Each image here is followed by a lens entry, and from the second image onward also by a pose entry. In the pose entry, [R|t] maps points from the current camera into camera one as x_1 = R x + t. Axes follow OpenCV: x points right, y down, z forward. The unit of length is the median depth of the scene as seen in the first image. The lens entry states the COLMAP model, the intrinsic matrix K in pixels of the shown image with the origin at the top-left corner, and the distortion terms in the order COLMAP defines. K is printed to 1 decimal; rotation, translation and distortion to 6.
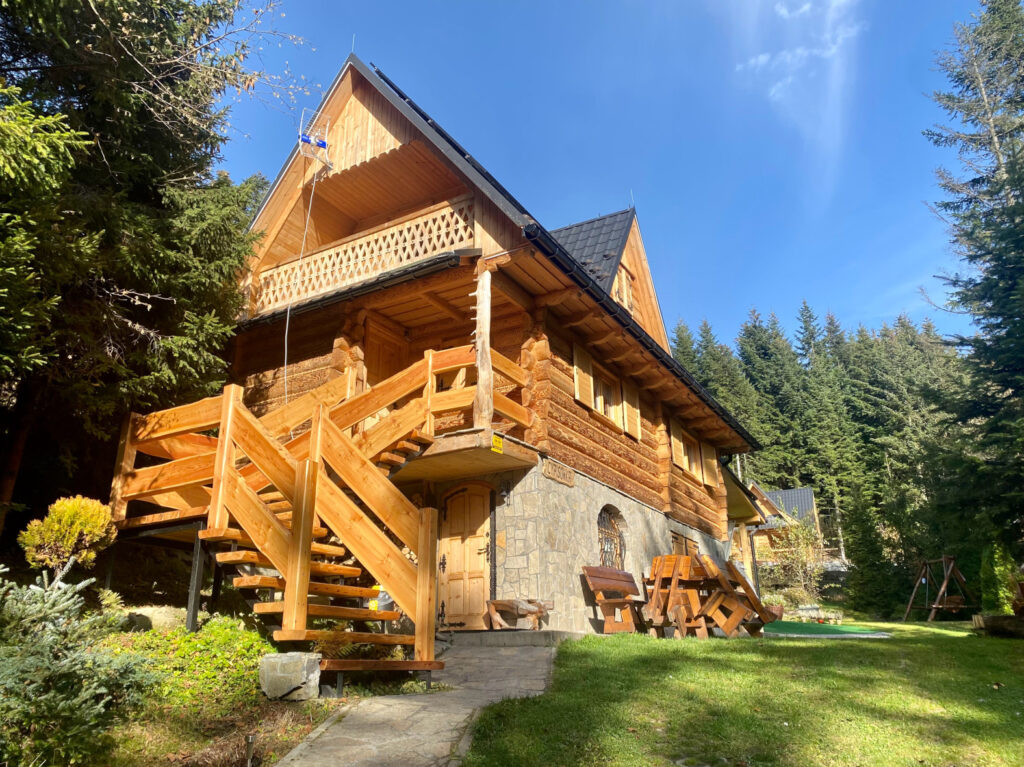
lens RADIAL K [[775.0, 0, 509.8], [0, 775.0, 385.2], [0, 0, 1]] dist [0.012210, -0.002178]
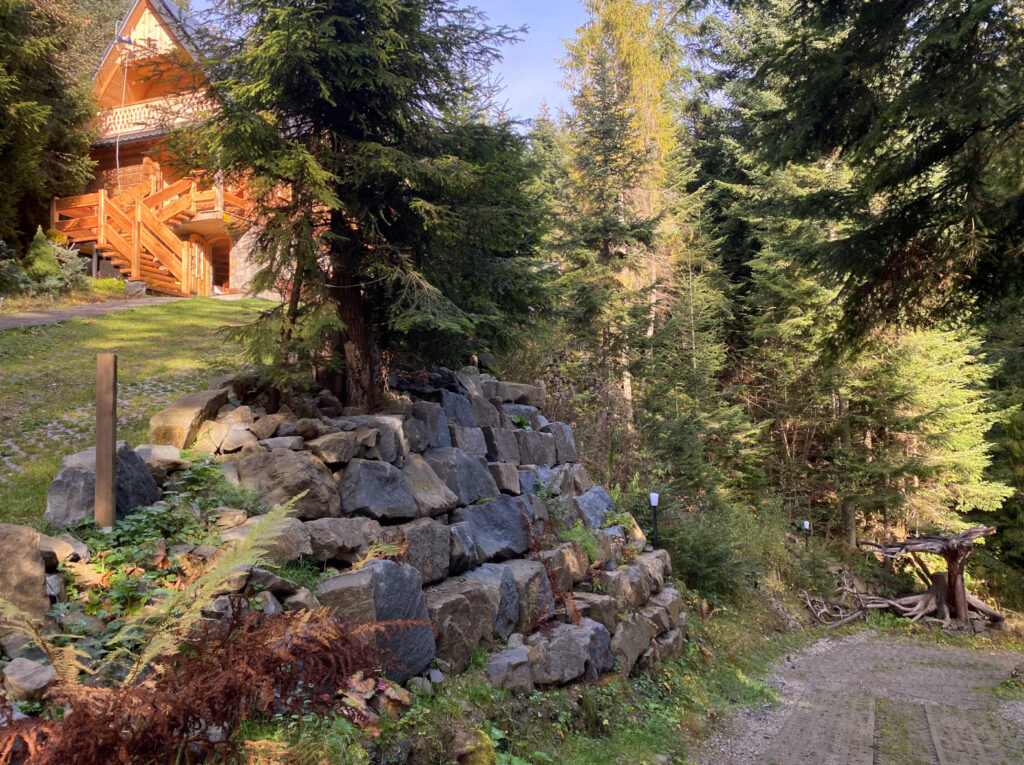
lens RADIAL K [[775.0, 0, 512.1], [0, 775.0, 380.0], [0, 0, 1]] dist [0.012210, -0.002178]
pose [[0.977841, 0.011093, 0.209054, 0.324428], [-0.068801, 0.960156, 0.270865, -0.137125], [-0.197720, -0.279246, 0.939643, -1.378189]]
